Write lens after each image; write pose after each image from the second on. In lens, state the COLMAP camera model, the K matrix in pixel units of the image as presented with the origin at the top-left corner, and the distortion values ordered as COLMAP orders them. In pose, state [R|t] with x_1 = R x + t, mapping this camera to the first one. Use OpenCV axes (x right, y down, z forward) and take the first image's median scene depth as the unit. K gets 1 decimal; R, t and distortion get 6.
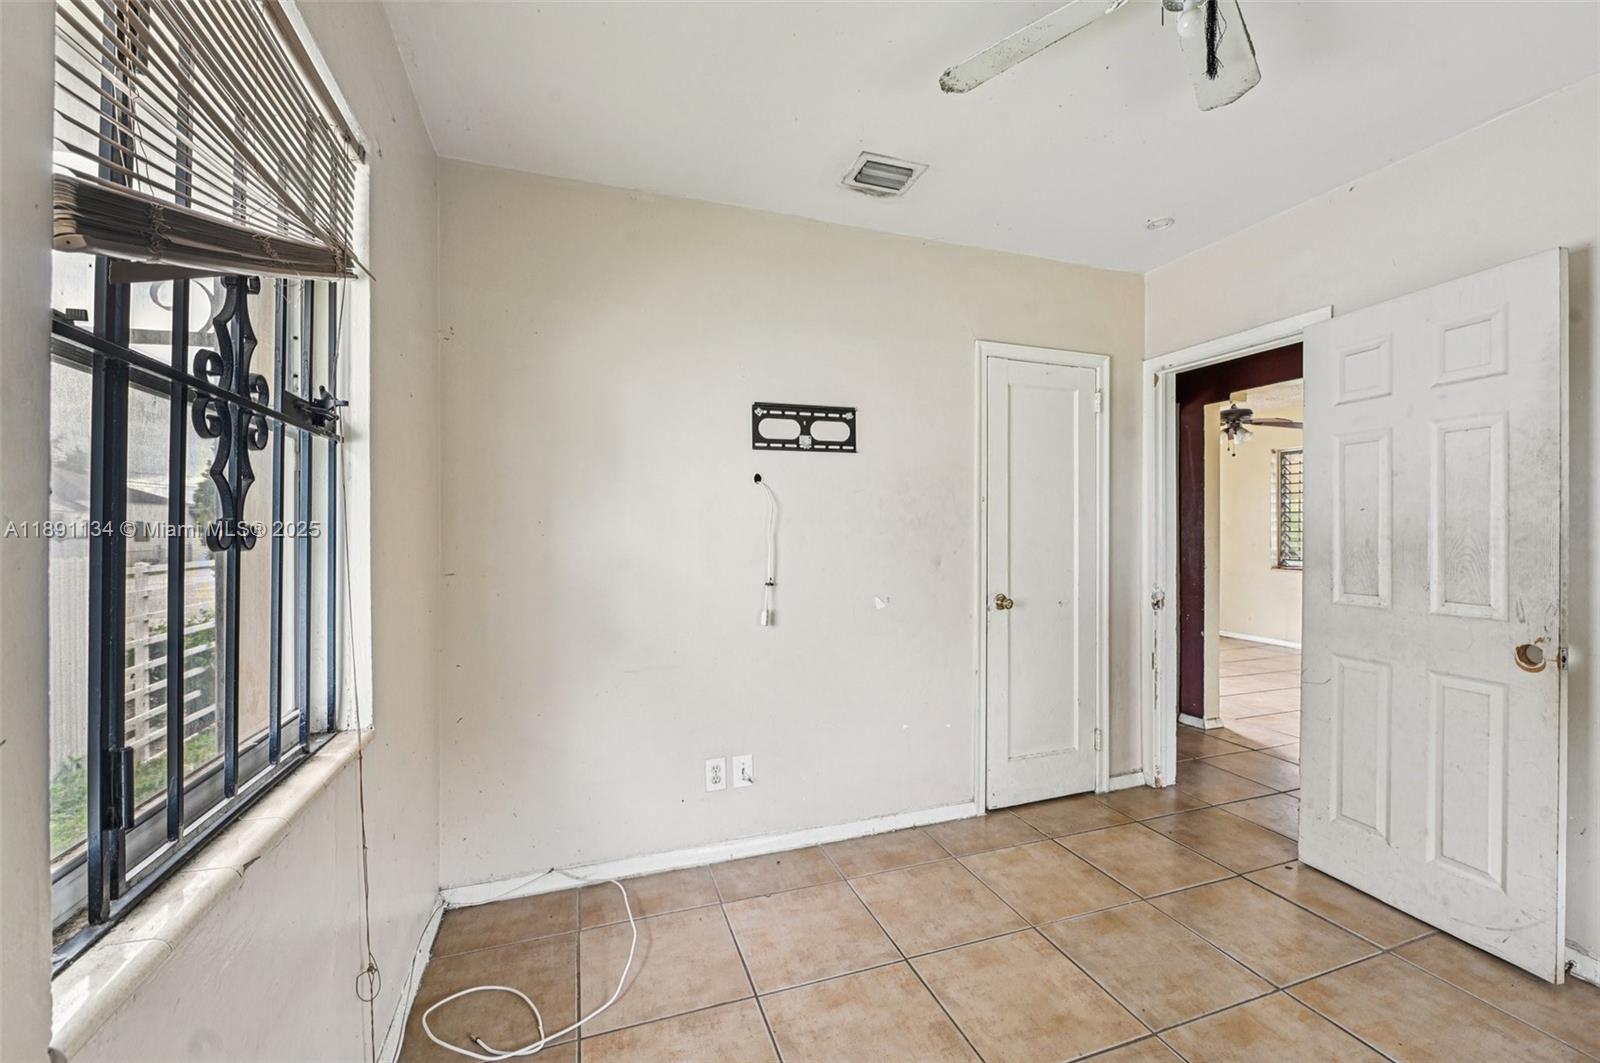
lens RADIAL K [[643.7, 0, 800.2], [0, 643.7, 519.7], [0, 0, 1]] dist [-0.006752, -0.000428]
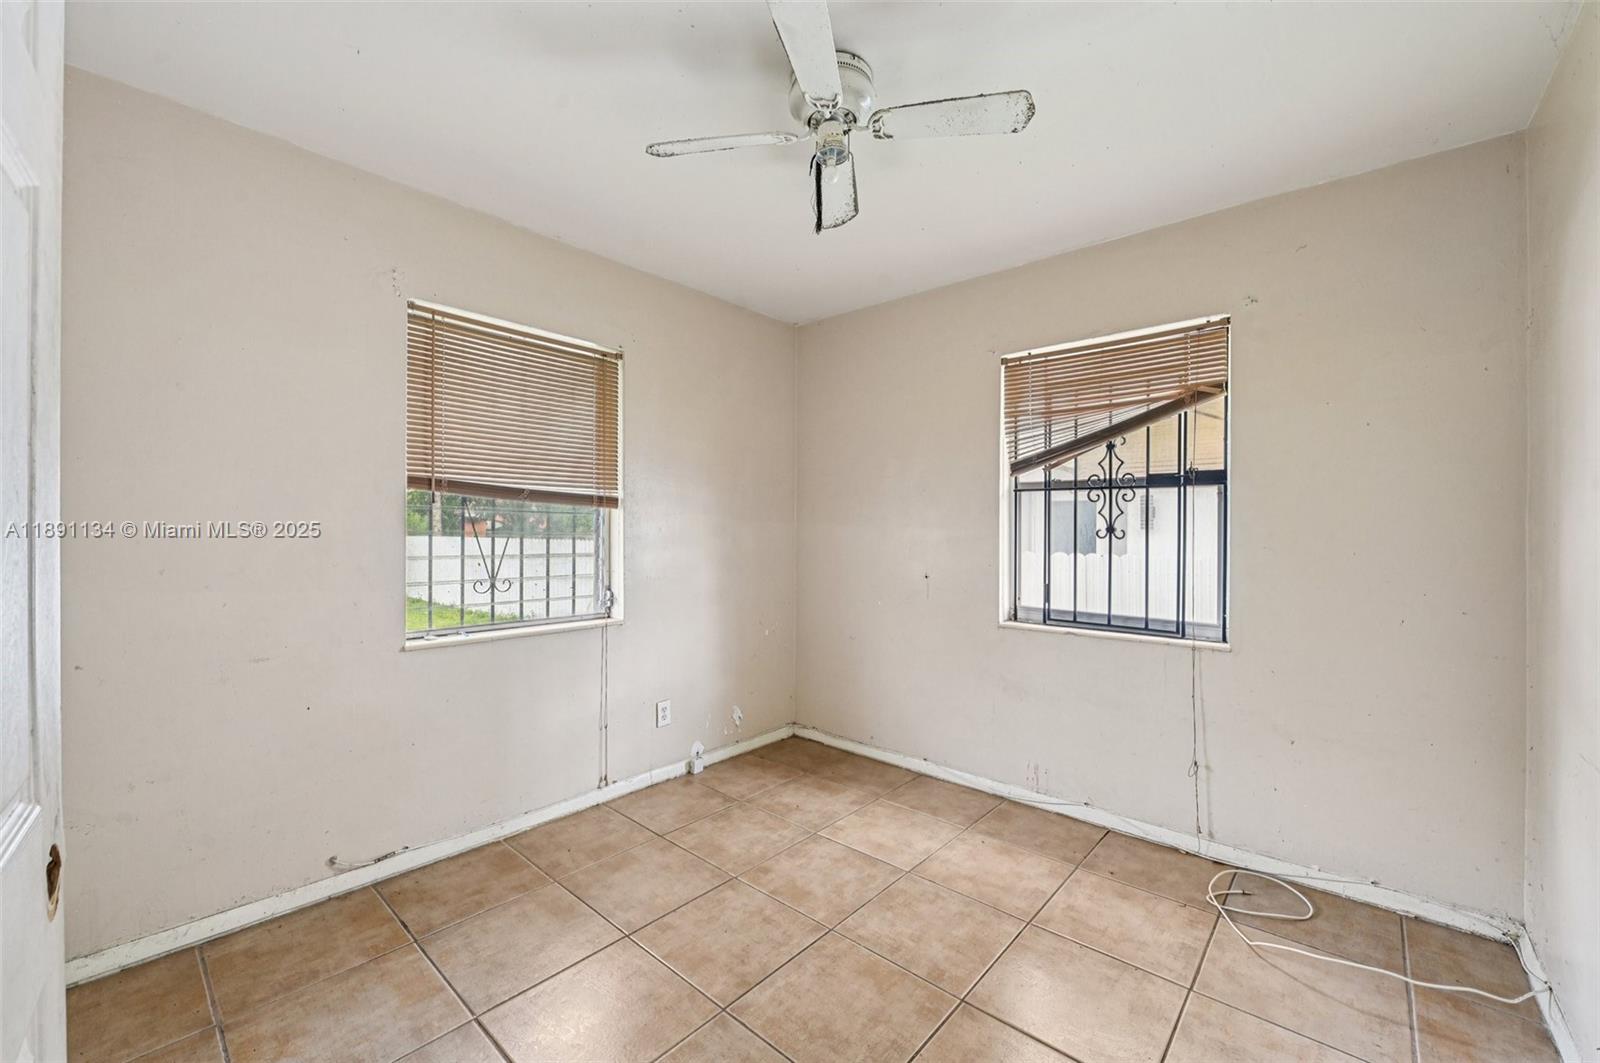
lens RADIAL K [[643.7, 0, 800.2], [0, 643.7, 519.7], [0, 0, 1]] dist [-0.006752, -0.000428]
pose [[-0.877282, -0.011261, -0.479843, 0.912071], [0.000404, 0.999707, -0.024199, 0.009997], [0.479975, -0.021423, -0.877021, 1.493361]]
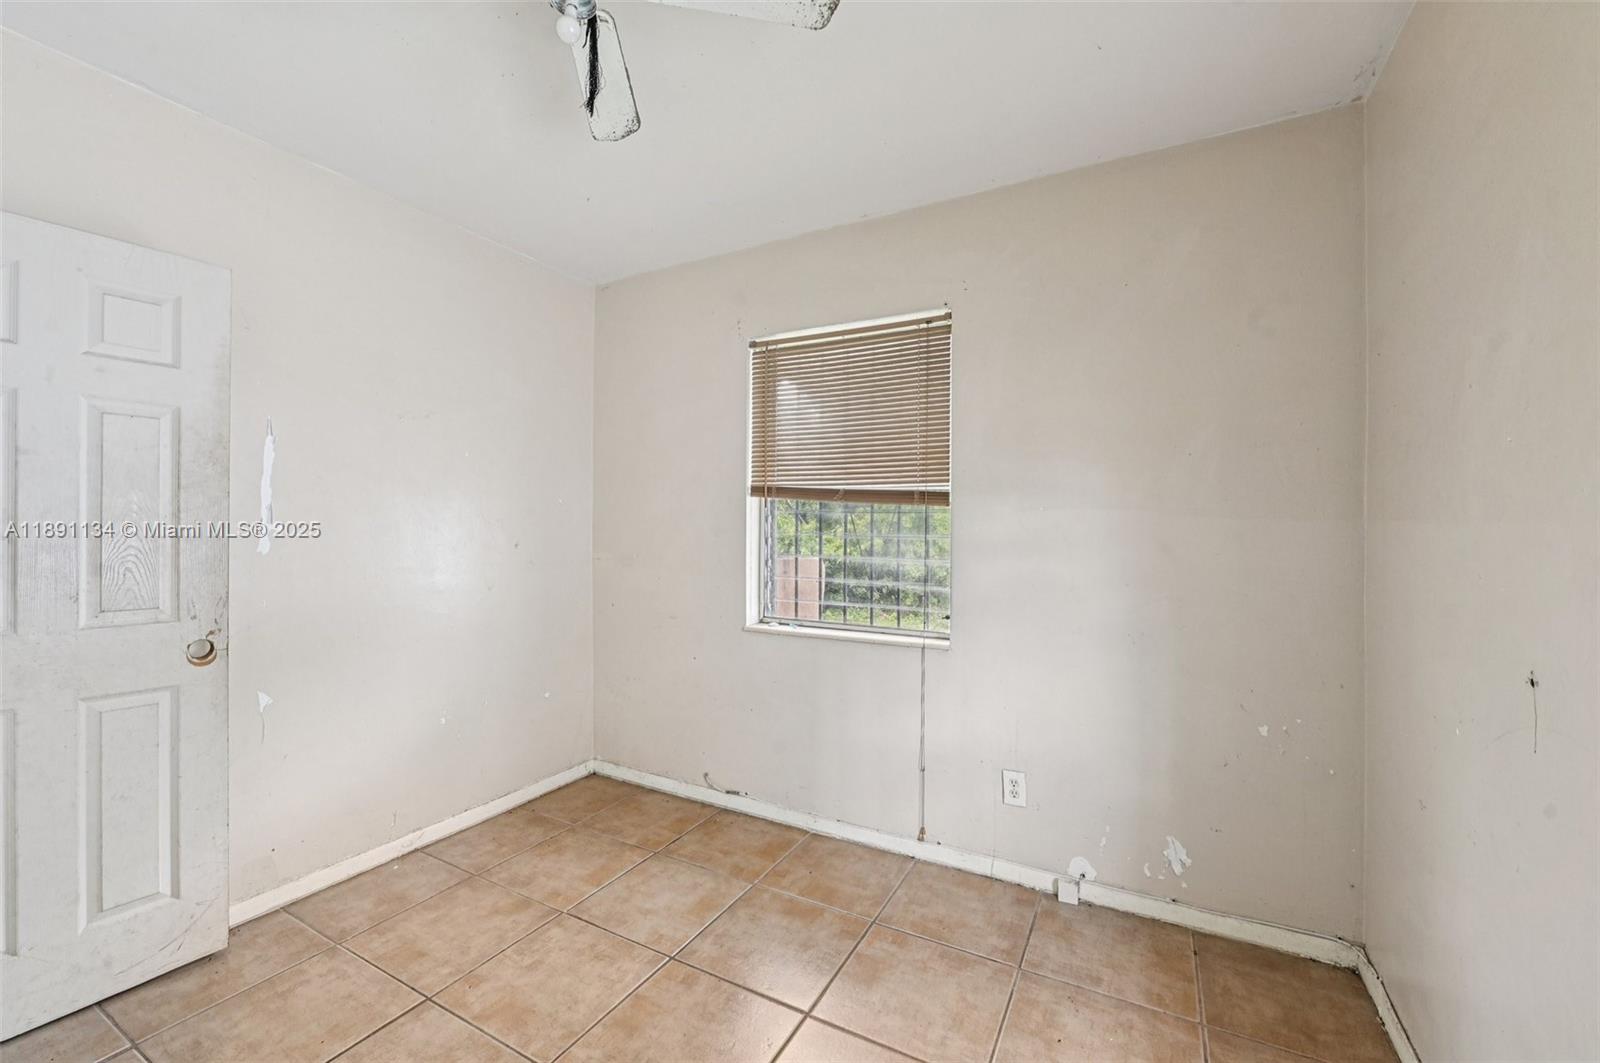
lens RADIAL K [[643.7, 0, 800.2], [0, 643.7, 519.7], [0, 0, 1]] dist [-0.006752, -0.000428]
pose [[-0.664920, 0.005533, 0.746894, -0.258454], [-0.019206, 0.999515, -0.024502, 0.009346], [-0.746667, -0.030636, -0.664492, 0.935894]]
